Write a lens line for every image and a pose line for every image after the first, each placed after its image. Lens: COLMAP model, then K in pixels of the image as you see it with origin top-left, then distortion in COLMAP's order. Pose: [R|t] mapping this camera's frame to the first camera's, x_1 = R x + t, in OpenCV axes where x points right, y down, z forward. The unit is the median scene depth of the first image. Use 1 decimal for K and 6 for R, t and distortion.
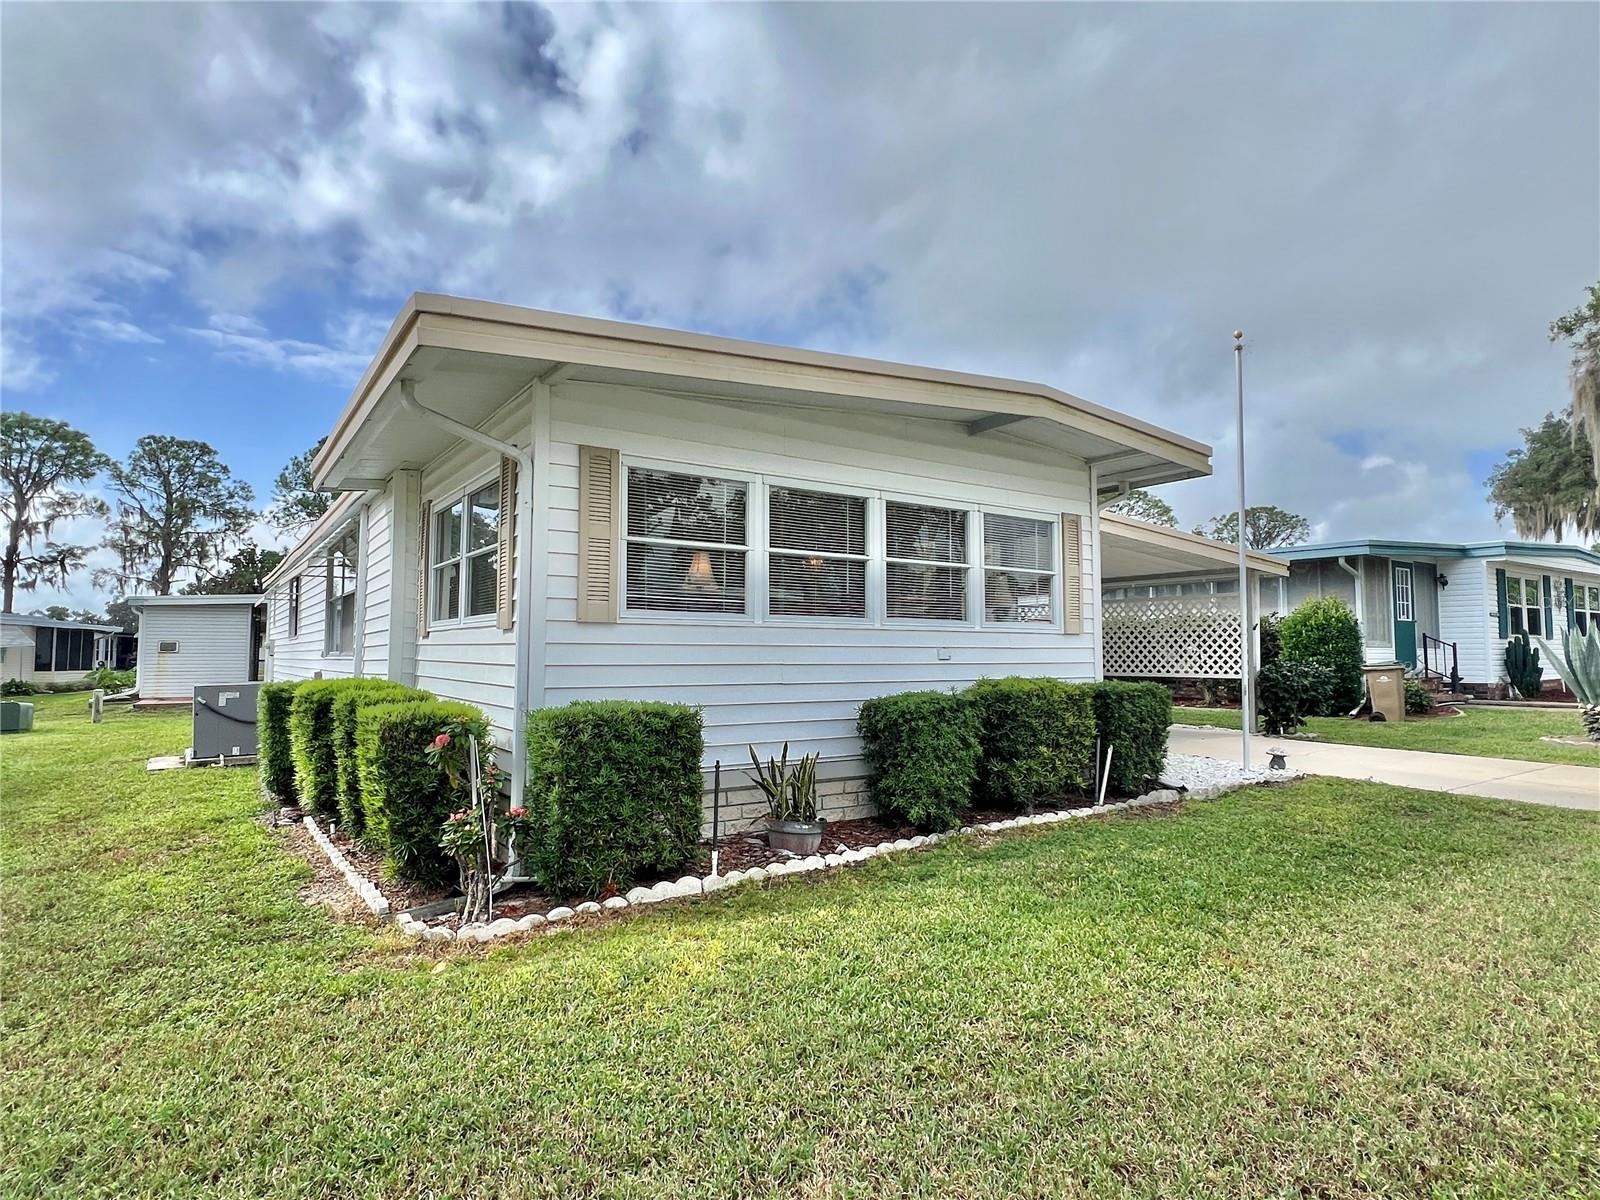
lens RADIAL K [[876.3, 0, 780.1], [0, 876.3, 607.0], [0, 0, 1]] dist [-0.002618, -0.000448]
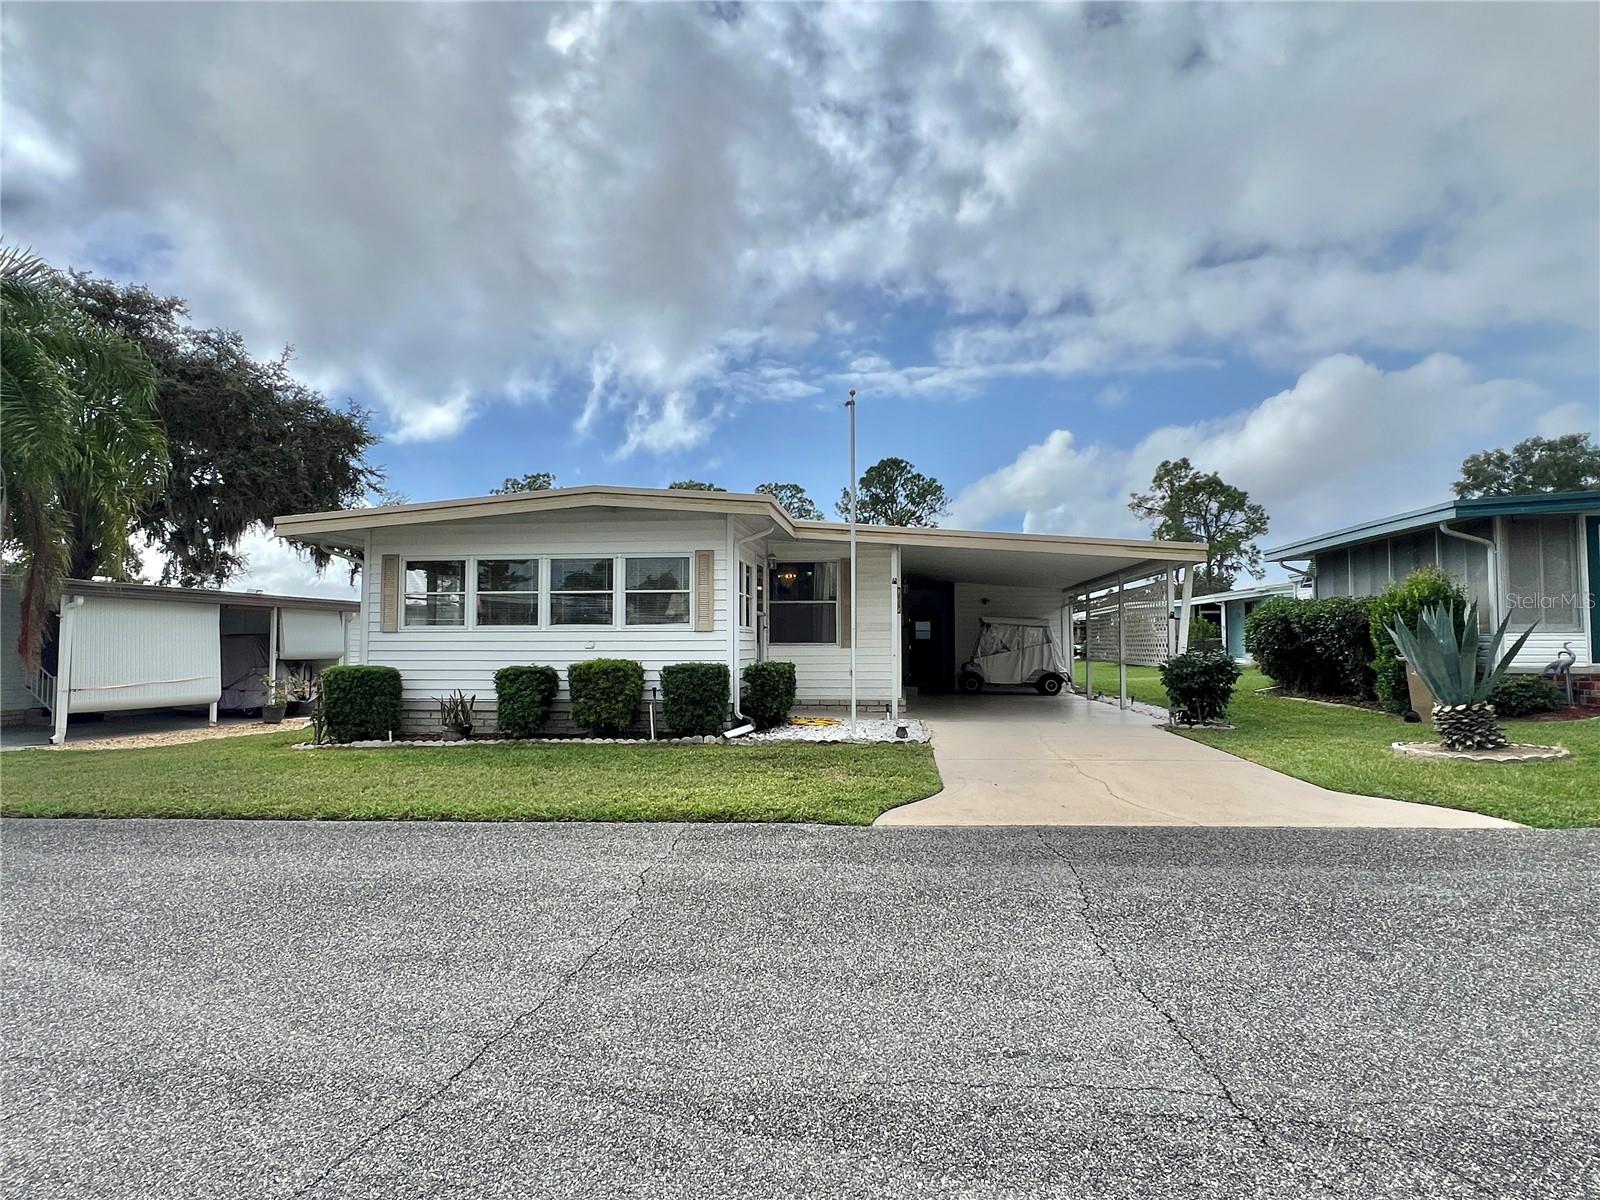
lens RADIAL K [[941.8, 0, 800.0], [0, 941.8, 600.0], [0, 0, 1]] dist [-0.000838, -0.000171]
pose [[0.754318, -0.044217, -0.655019, 1.569598], [0.047485, 0.998791, -0.012740, 0.008440], [0.654790, -0.021493, 0.755505, -0.116520]]
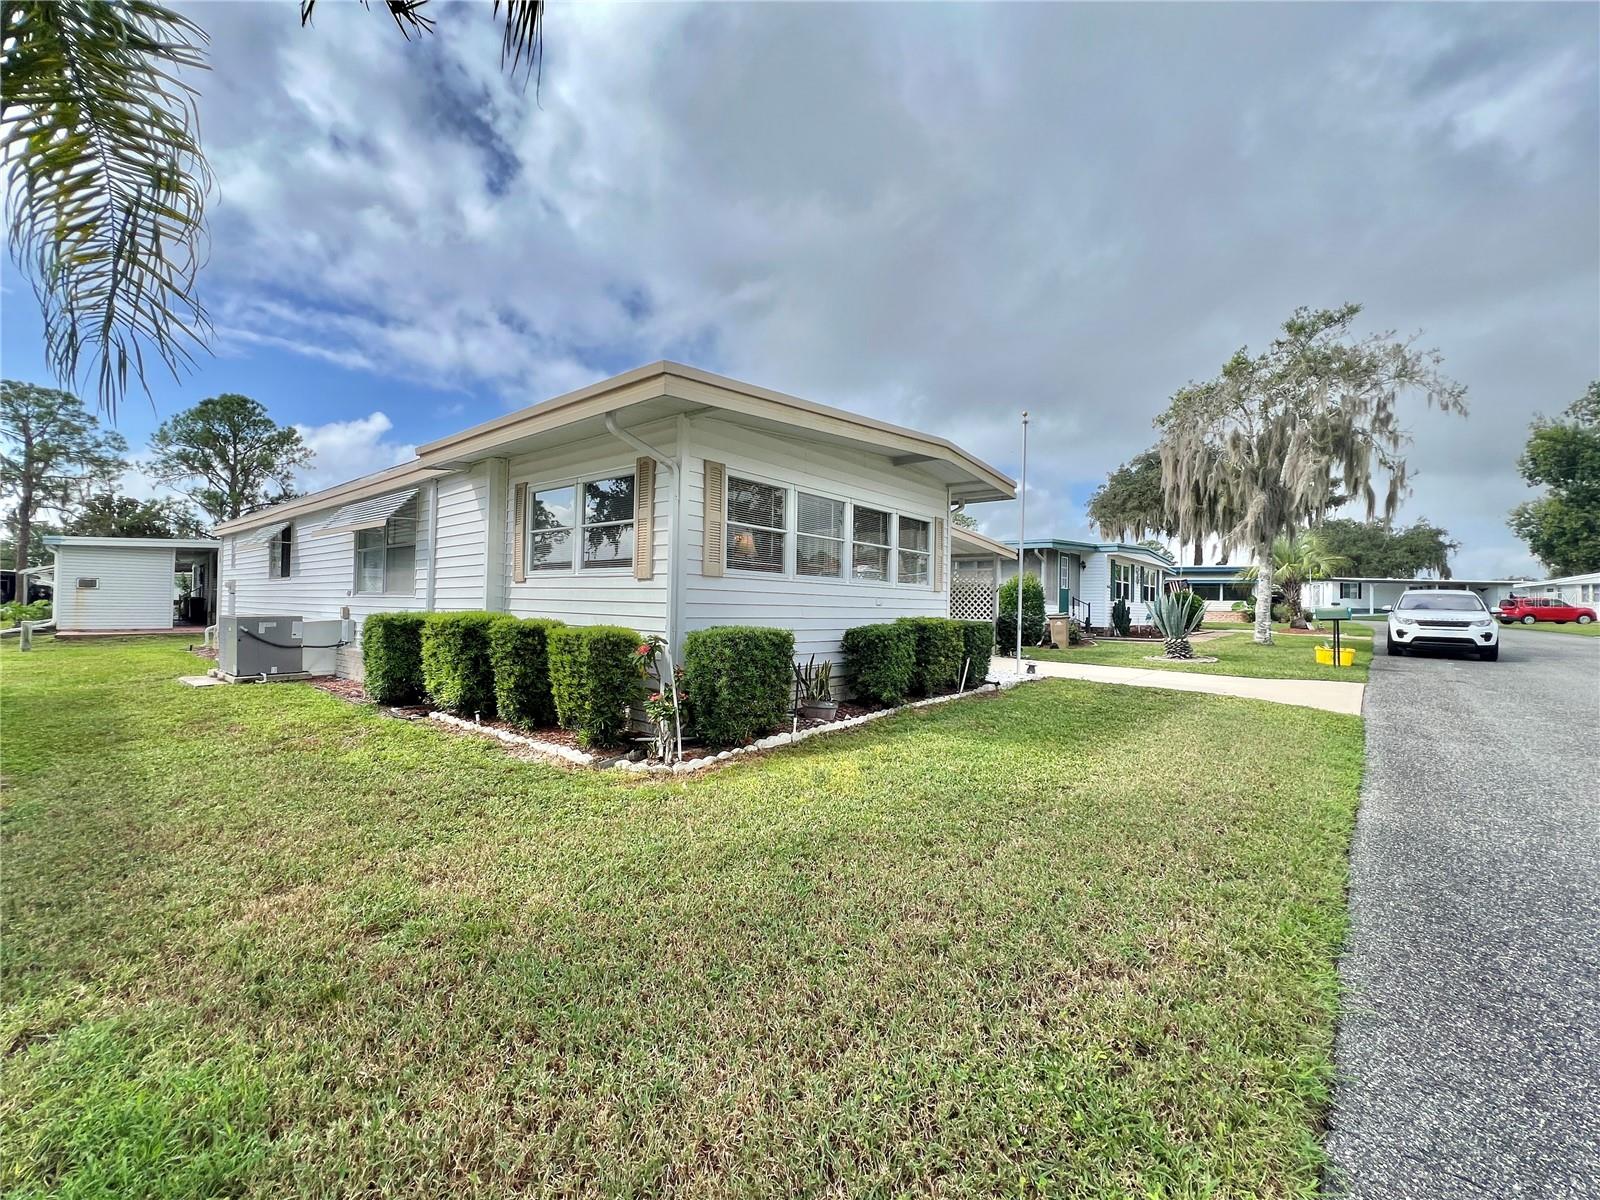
lens RADIAL K [[644.3, 0, 800.0], [0, 644.3, 600.0], [0, 0, 1]] dist [-0.001364, -0.000012]
pose [[0.962852, 0.021031, 0.269209, -0.256886], [-0.033889, 0.998491, 0.043204, 0.003832], [-0.267895, -0.050723, 0.962112, -0.099076]]
